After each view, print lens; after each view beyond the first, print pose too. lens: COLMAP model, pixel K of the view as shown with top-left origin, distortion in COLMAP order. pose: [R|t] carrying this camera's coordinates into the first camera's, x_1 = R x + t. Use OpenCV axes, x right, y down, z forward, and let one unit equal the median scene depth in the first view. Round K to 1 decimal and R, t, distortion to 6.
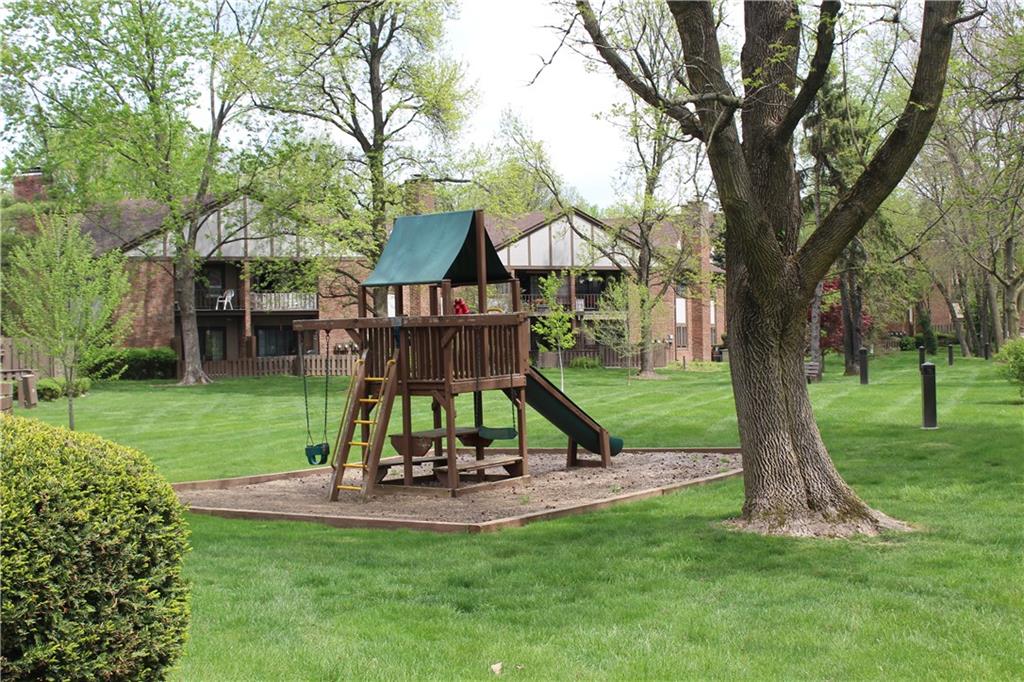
lens RADIAL K [[1611.2, 0, 512.0], [0, 1611.2, 341.0], [0, 0, 1]] dist [0.004573, 0.017198]
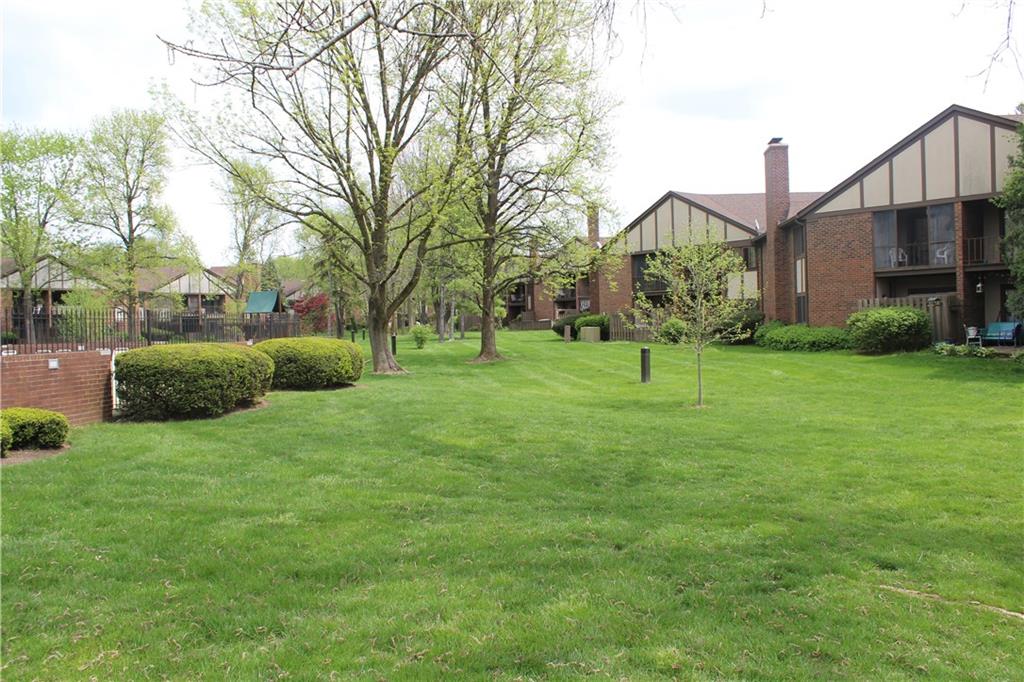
lens RADIAL K [[867.0, 0, 512.0], [0, 867.0, 341.0], [0, 0, 1]] dist [-0.132788, 0.114684]
pose [[0.898289, -0.010449, 0.439280, -0.125191], [0.002898, 0.999836, 0.017857, -0.002231], [-0.439395, -0.014768, 0.898173, -0.283374]]
